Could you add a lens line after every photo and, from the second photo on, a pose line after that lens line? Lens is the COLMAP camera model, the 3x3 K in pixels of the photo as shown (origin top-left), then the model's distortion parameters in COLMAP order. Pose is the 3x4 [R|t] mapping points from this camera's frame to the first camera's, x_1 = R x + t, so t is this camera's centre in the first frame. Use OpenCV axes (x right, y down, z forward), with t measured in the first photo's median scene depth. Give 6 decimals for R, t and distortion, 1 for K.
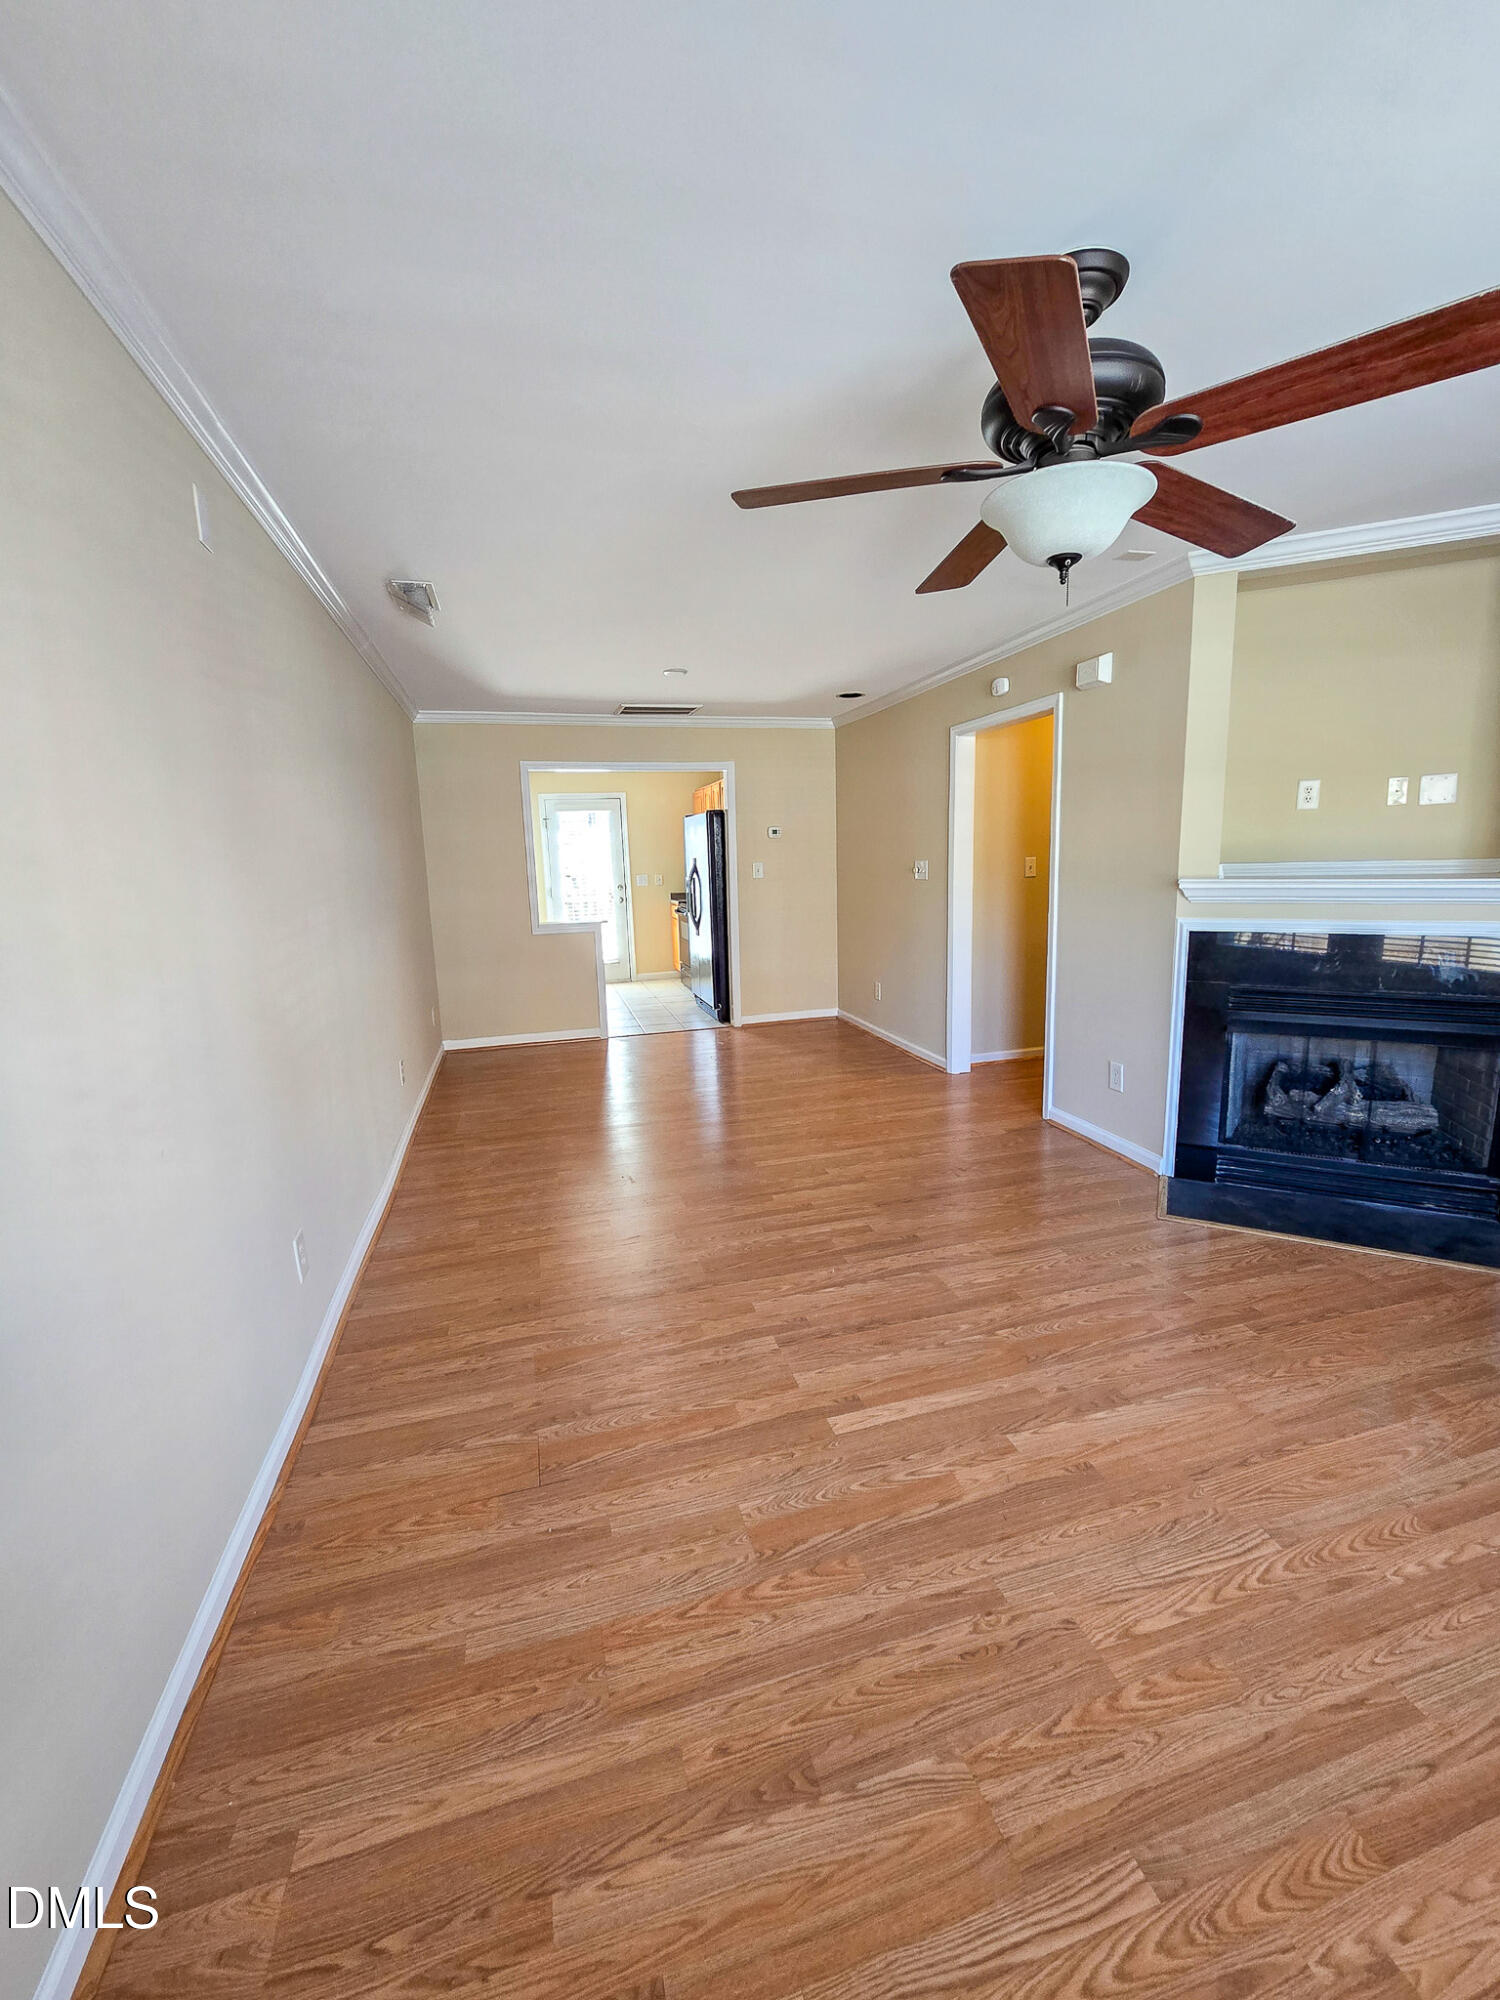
lens RADIAL K [[817.7, 0, 761.2], [0, 817.7, 994.1], [0, 0, 1]] dist [-0.001502, -0.000911]
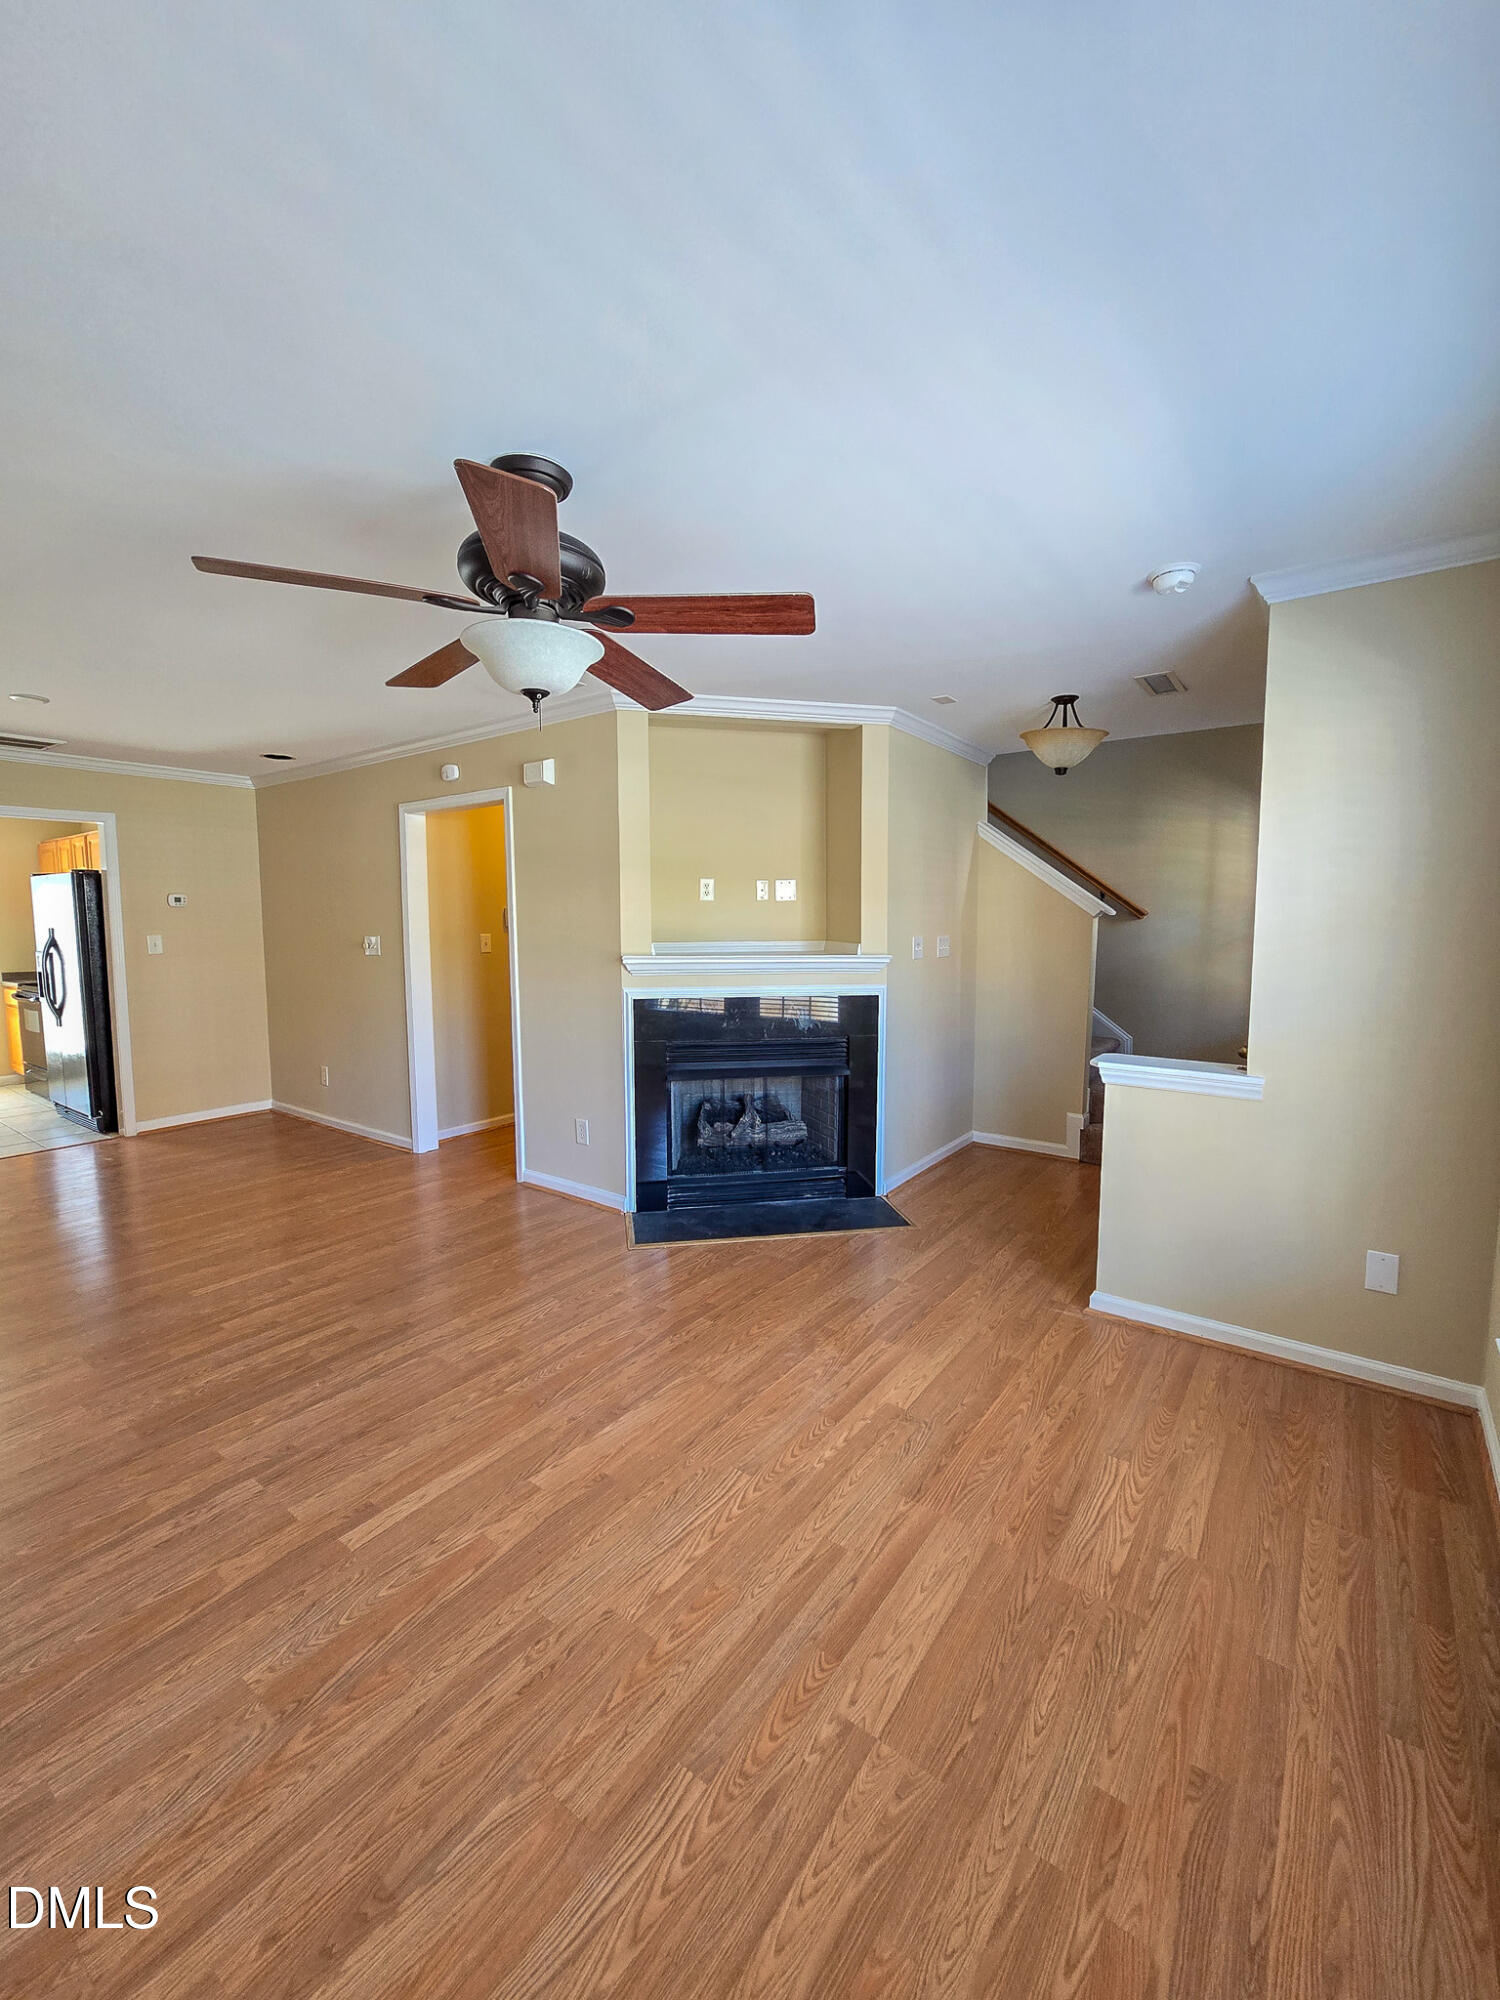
lens RADIAL K [[817.7, 0, 761.2], [0, 817.7, 994.1], [0, 0, 1]] dist [-0.001502, -0.000911]
pose [[0.789587, -0.029724, 0.612919, -0.073319], [0.084315, 0.994608, -0.060385, 0.003705], [-0.607819, 0.099358, 0.787835, -0.062091]]
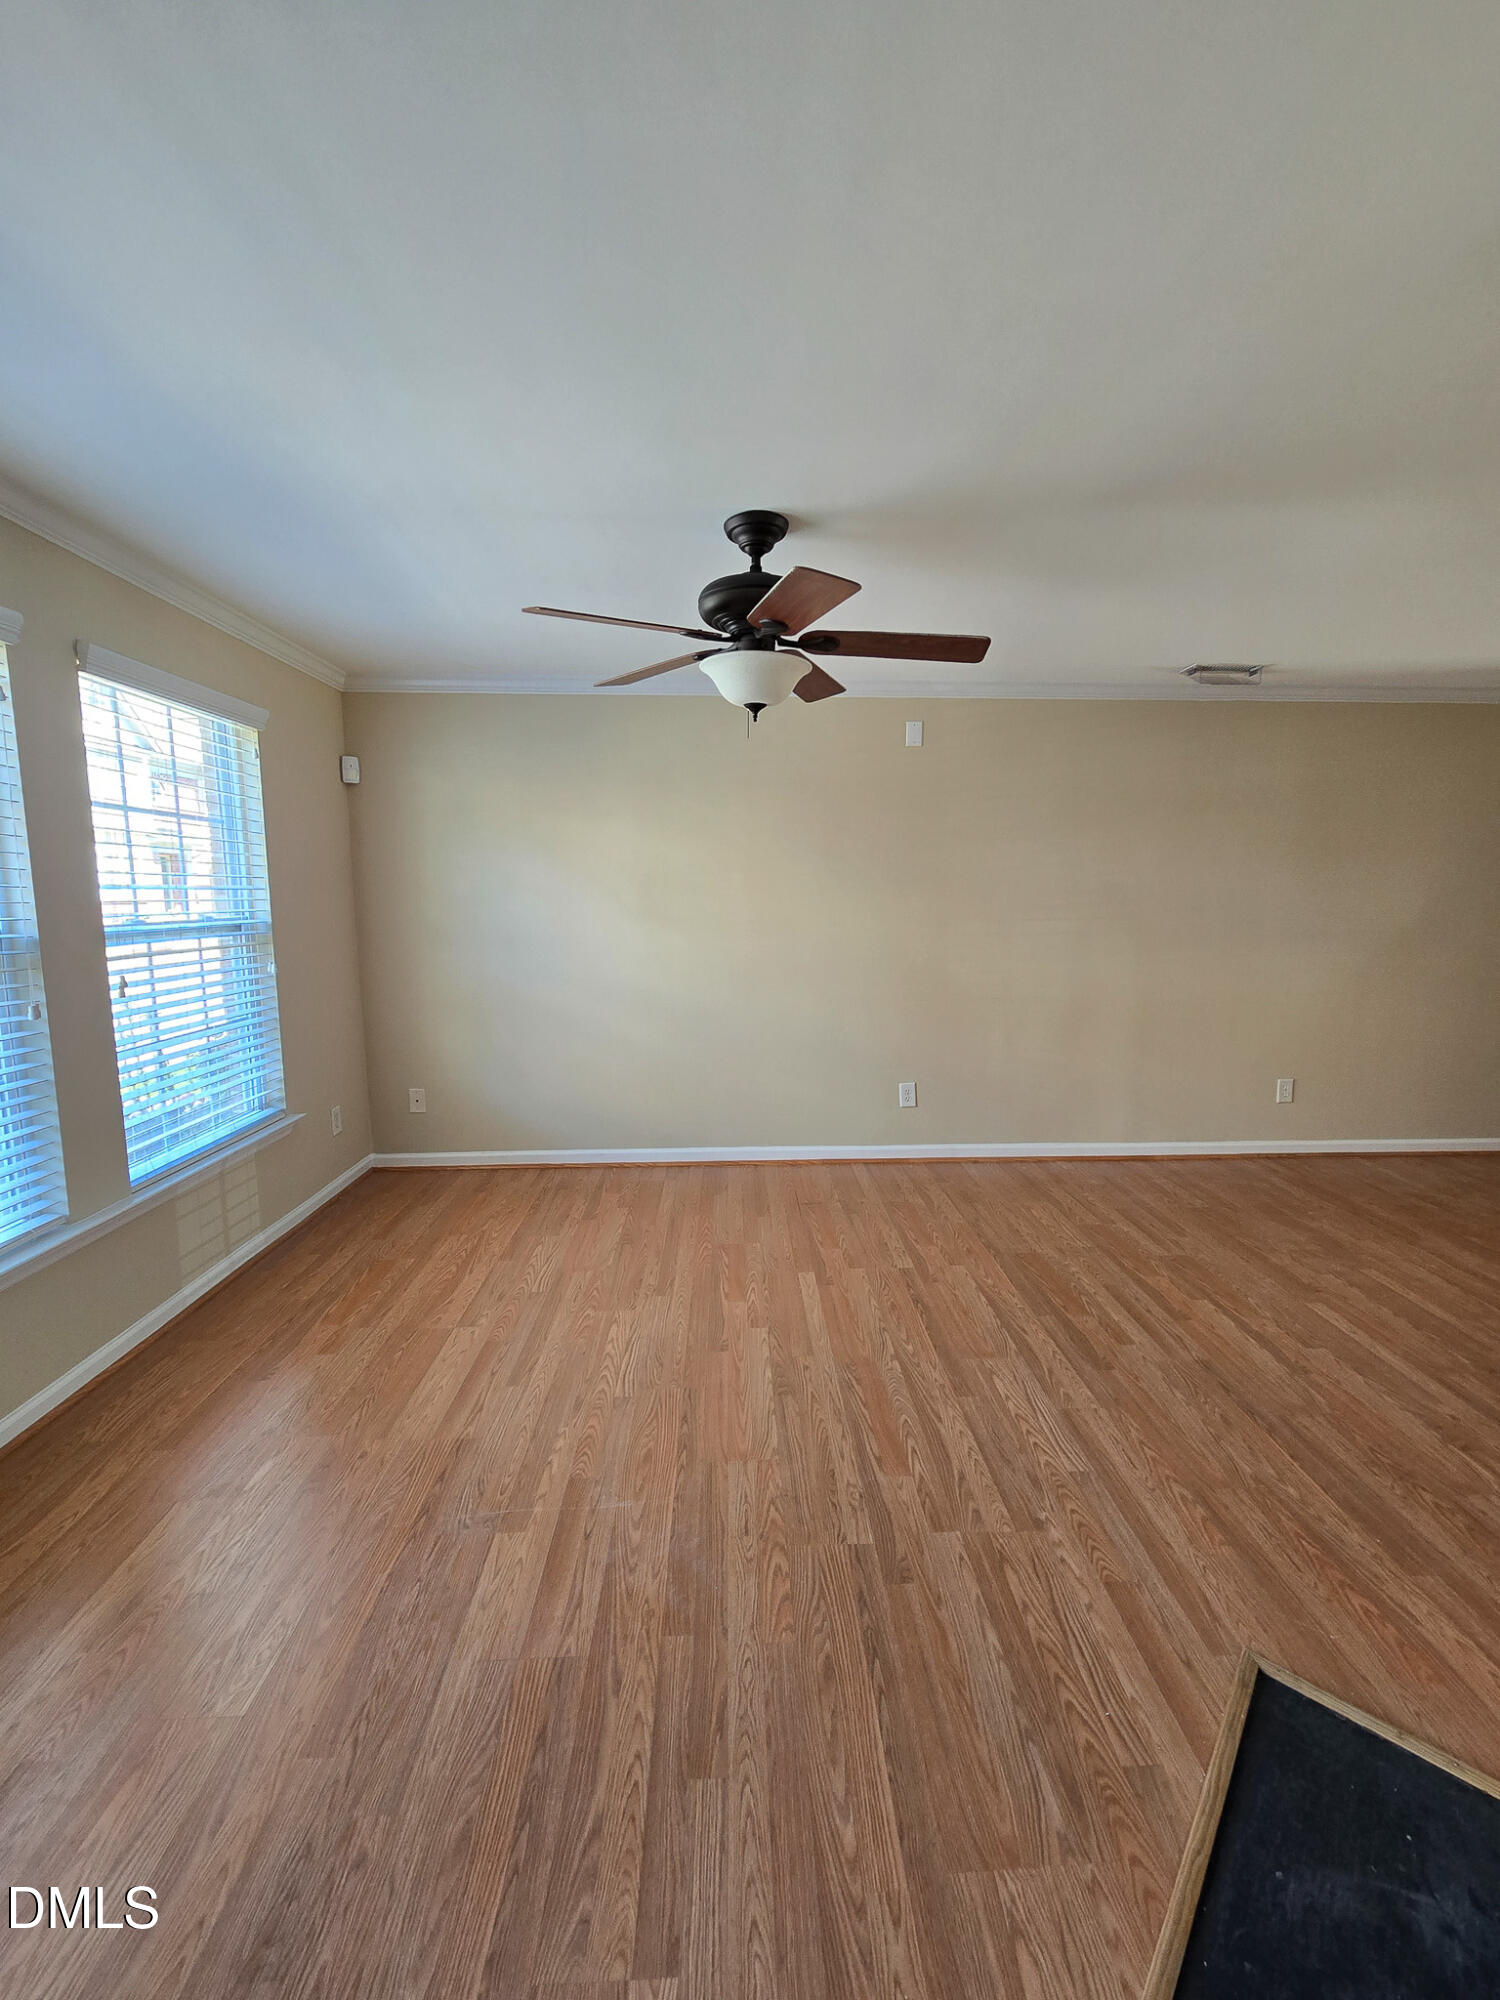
lens RADIAL K [[817.7, 0, 761.2], [0, 817.7, 994.1], [0, 0, 1]] dist [-0.001502, -0.000911]
pose [[-0.239327, 0.146516, -0.959821, 1.208639], [-0.156456, 0.969811, 0.187052, -0.197864], [0.958250, 0.194937, -0.209179, 0.924735]]
